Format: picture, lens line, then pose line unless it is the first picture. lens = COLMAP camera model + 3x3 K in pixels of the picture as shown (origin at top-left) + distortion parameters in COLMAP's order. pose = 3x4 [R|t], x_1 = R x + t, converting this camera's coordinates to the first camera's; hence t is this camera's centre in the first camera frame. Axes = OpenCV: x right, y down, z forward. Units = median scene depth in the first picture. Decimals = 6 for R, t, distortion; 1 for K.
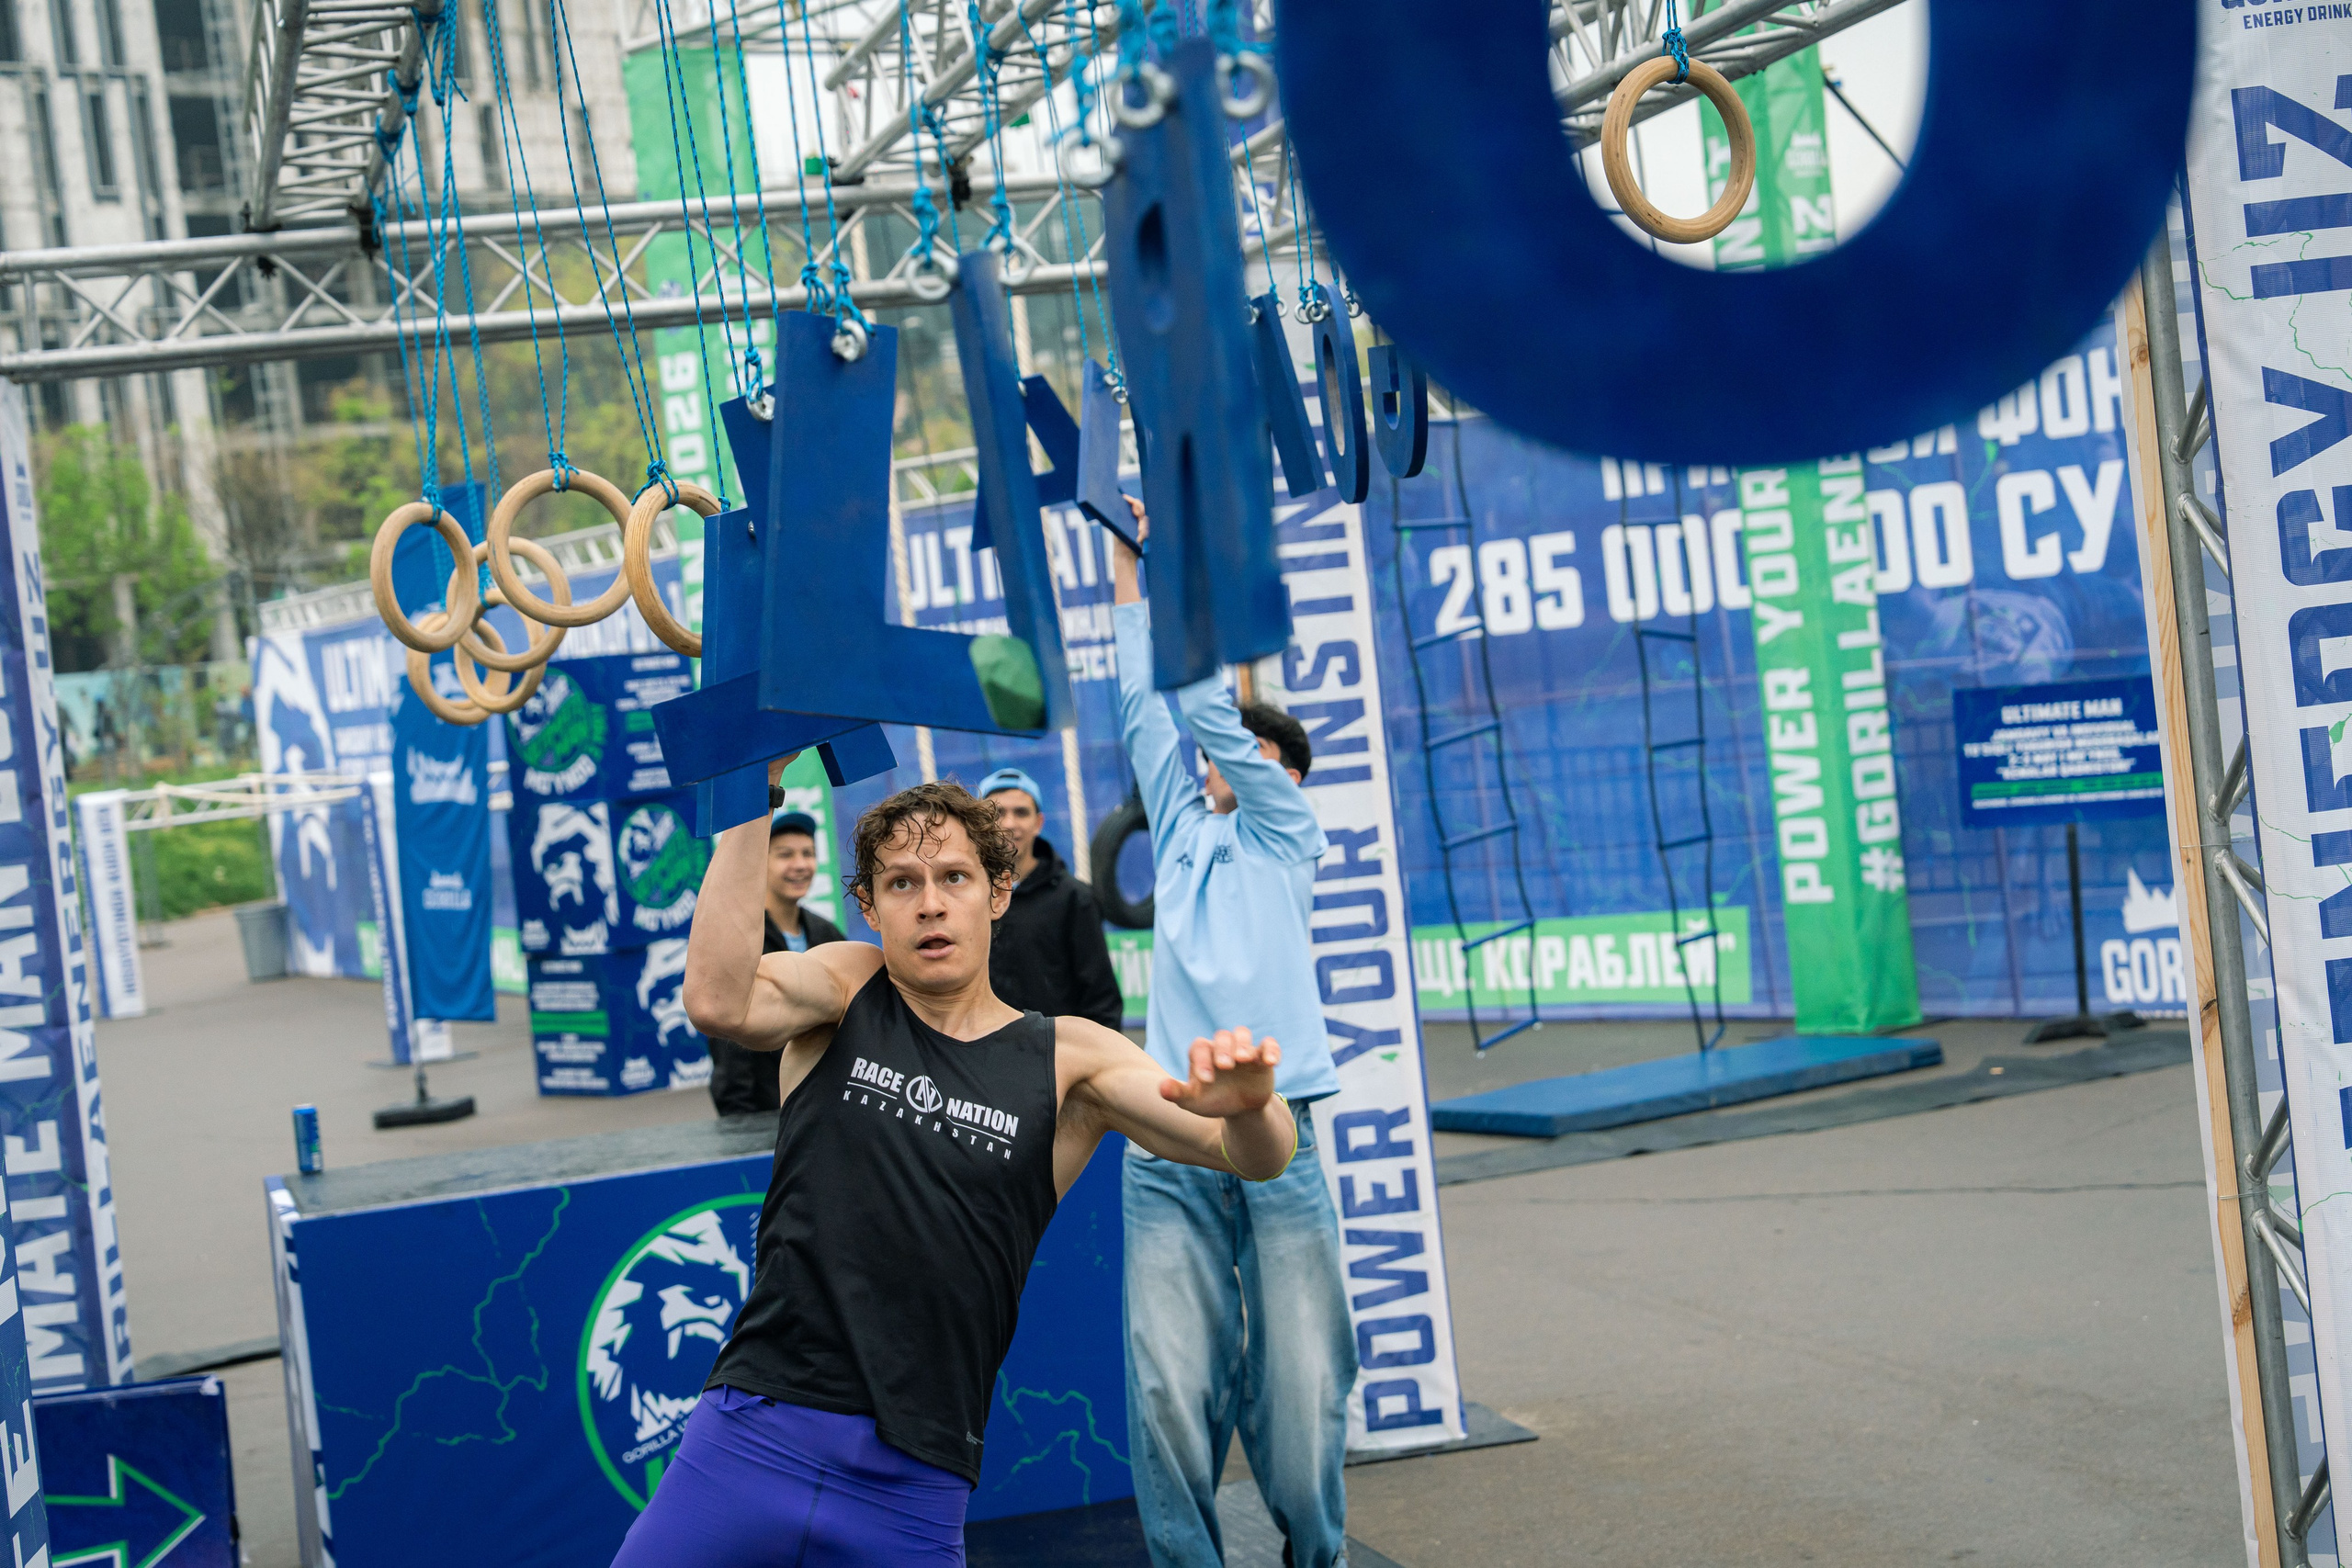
lens RADIAL K [[4289.6, 0, 1149.7], [0, 4289.6, 809.3], [0, 0, 1]] dist [0.023179, -0.000181]
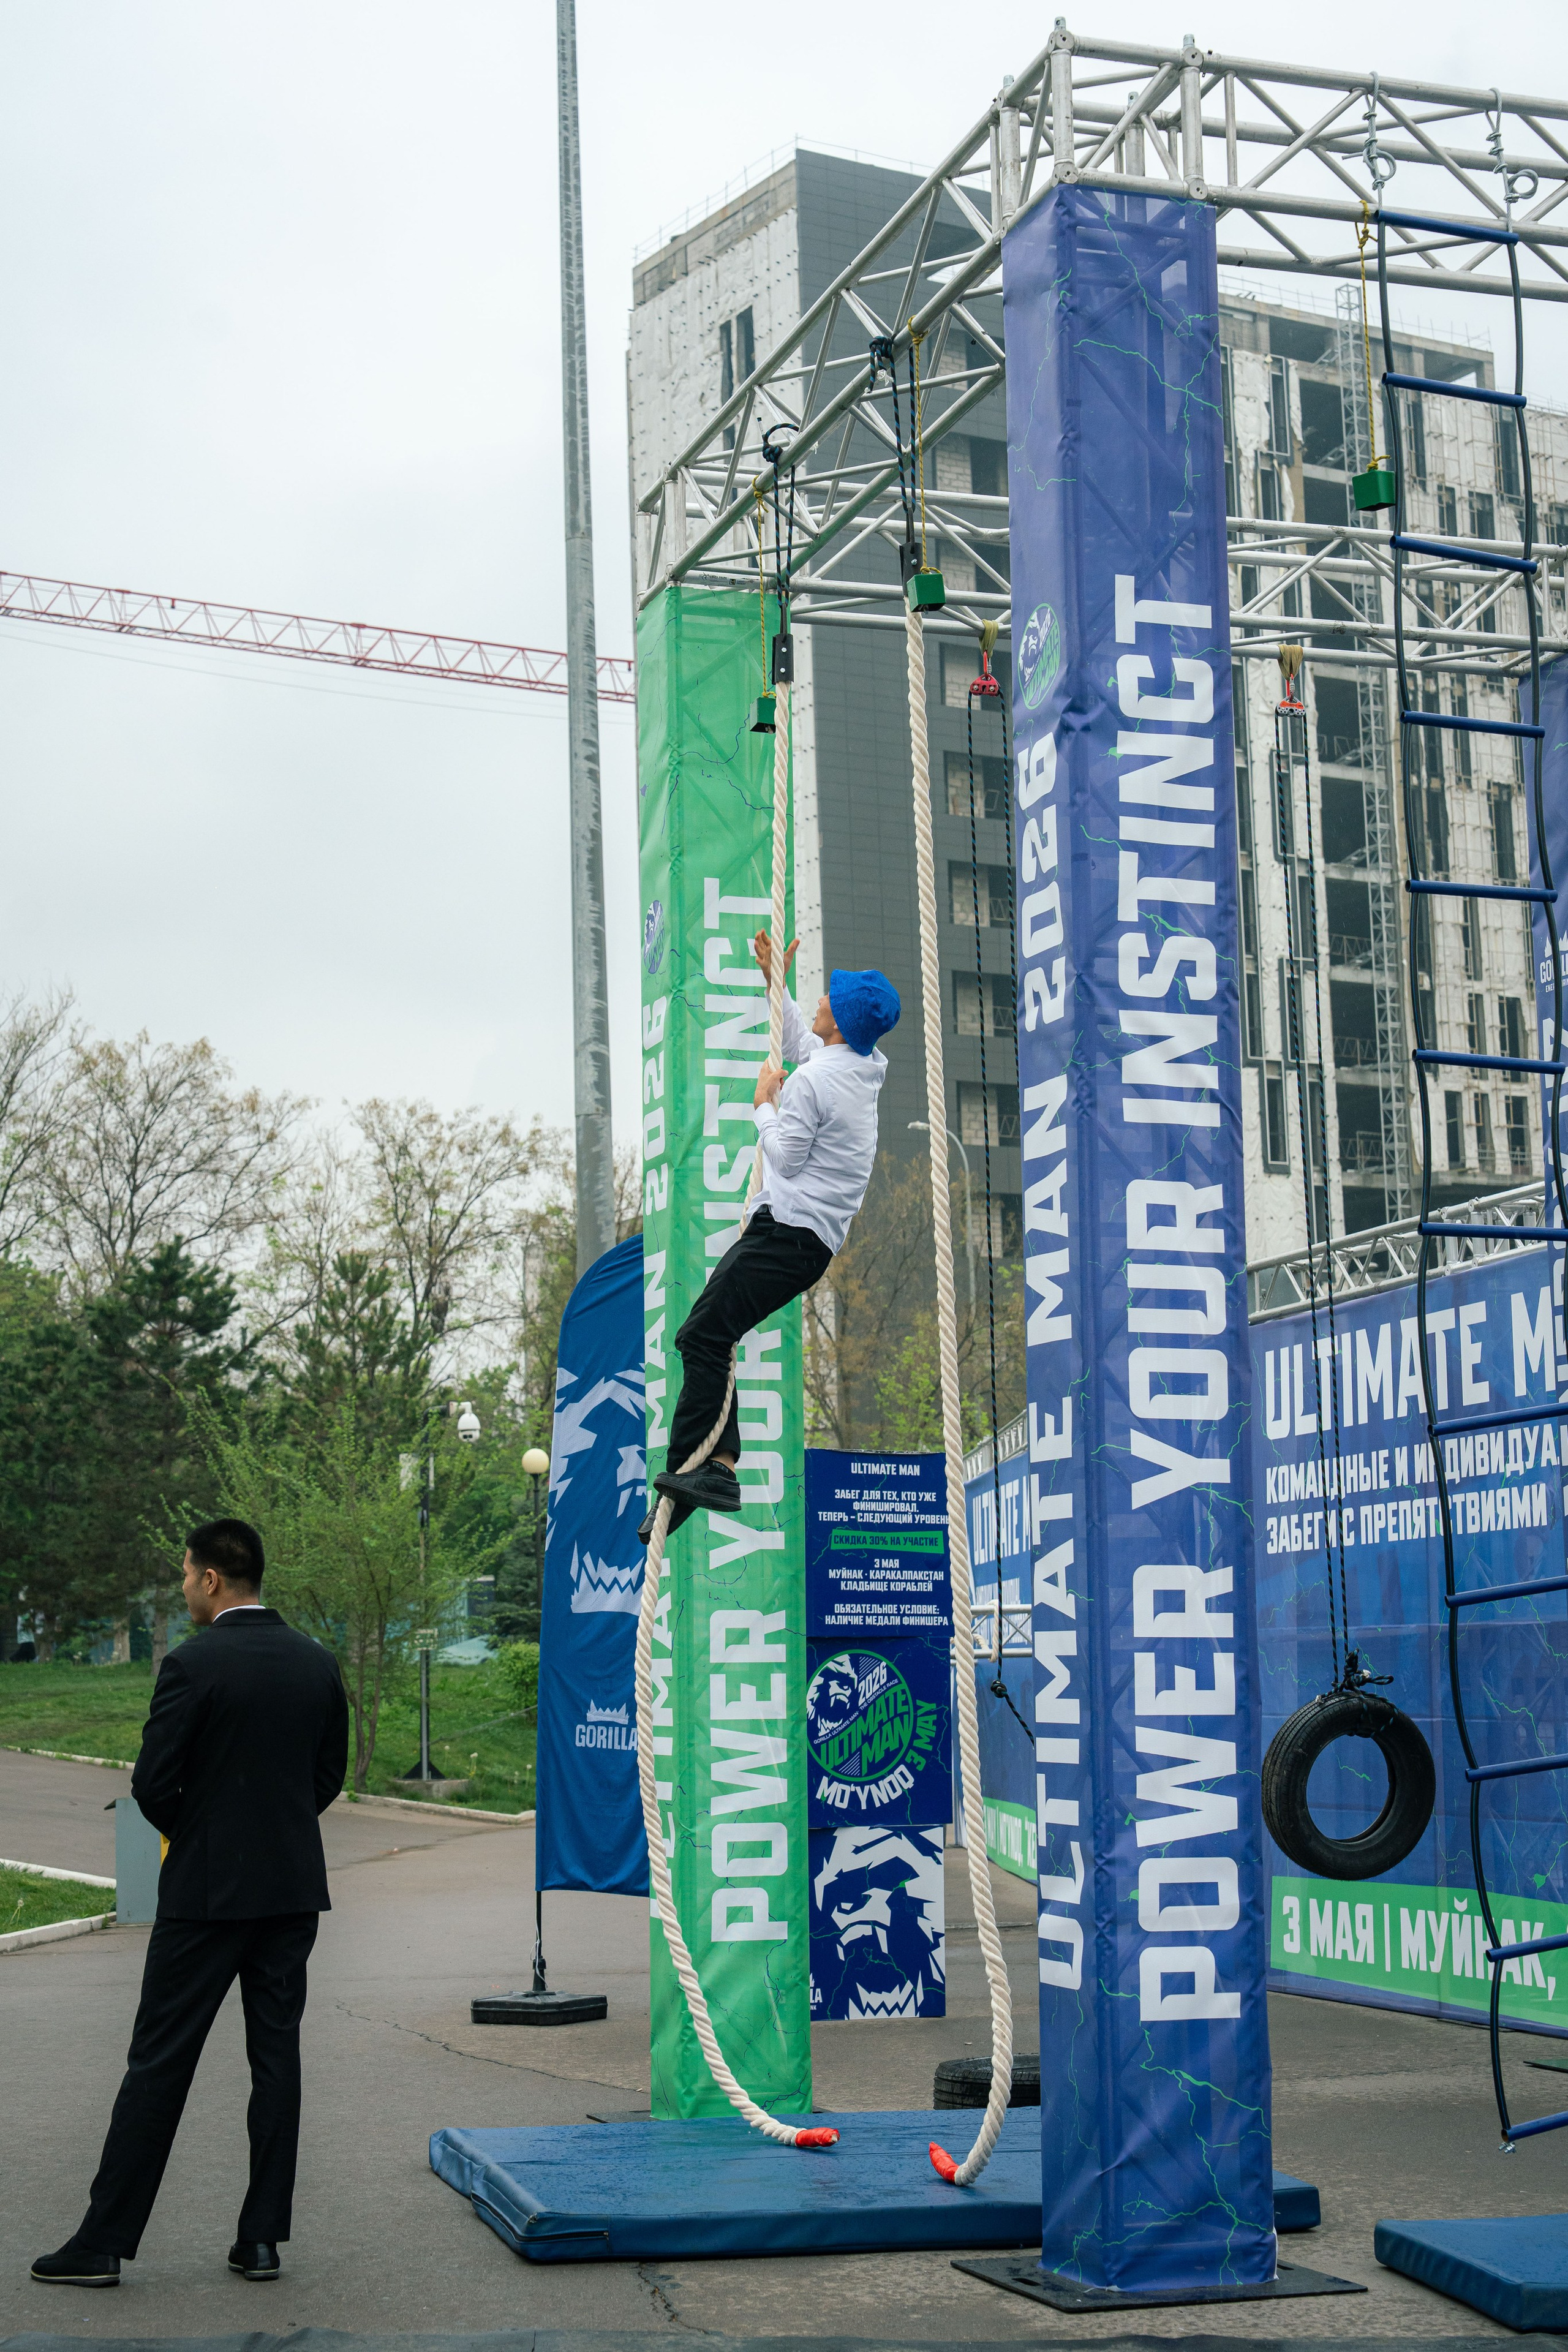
lens RADIAL K [[3680.3, 0, 784.0], [0, 3680.3, 1176.0], [0, 0, 1]] dist [0.013590, -0.041430]
pose [[0.920851, 0.045471, -0.387255, 0.167880], [-0.102898, 0.986309, -0.128869, 0.002460], [0.376094, 0.158517, 0.912922, 0.477260]]
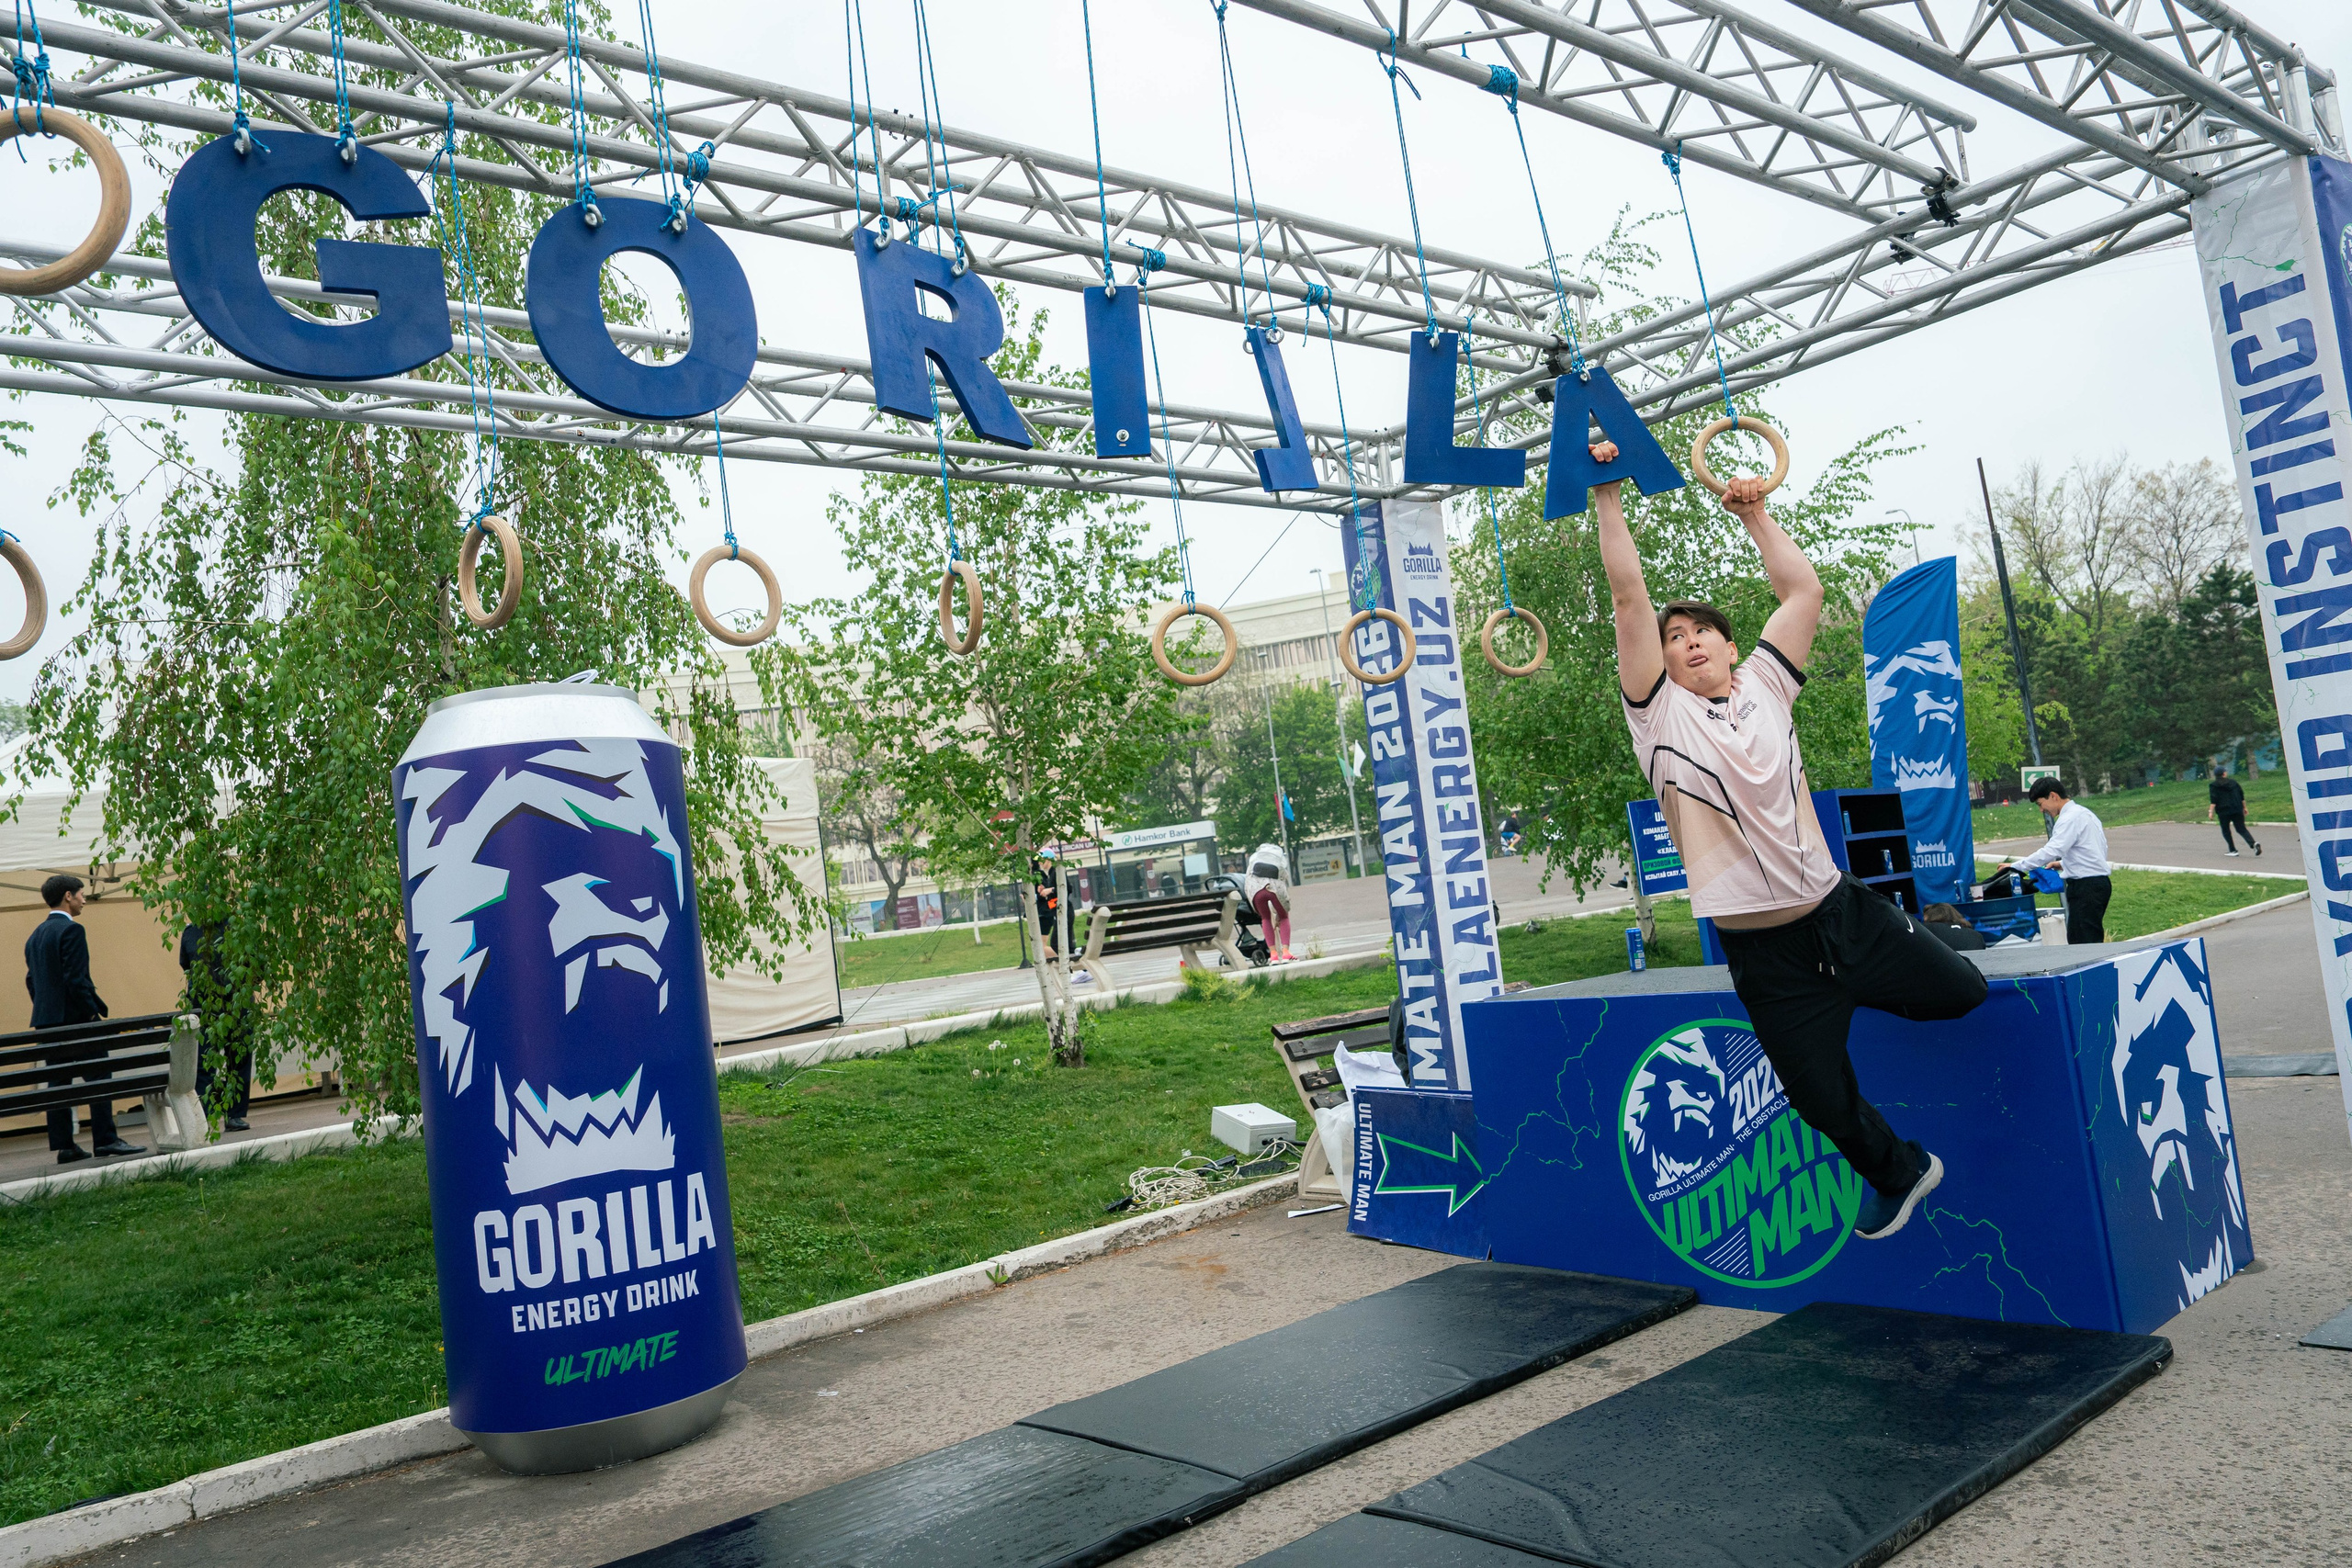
lens RADIAL K [[1656.2, 0, 1176.0], [0, 1656.2, 784.0], [0, 0, 1]] dist [0.000615, 0.006252]
pose [[0.445262, -0.016992, -0.895239, 0.161676], [0.038463, 0.999260, 0.000164, 0.005920], [0.894574, -0.034507, 0.445586, 0.345629]]
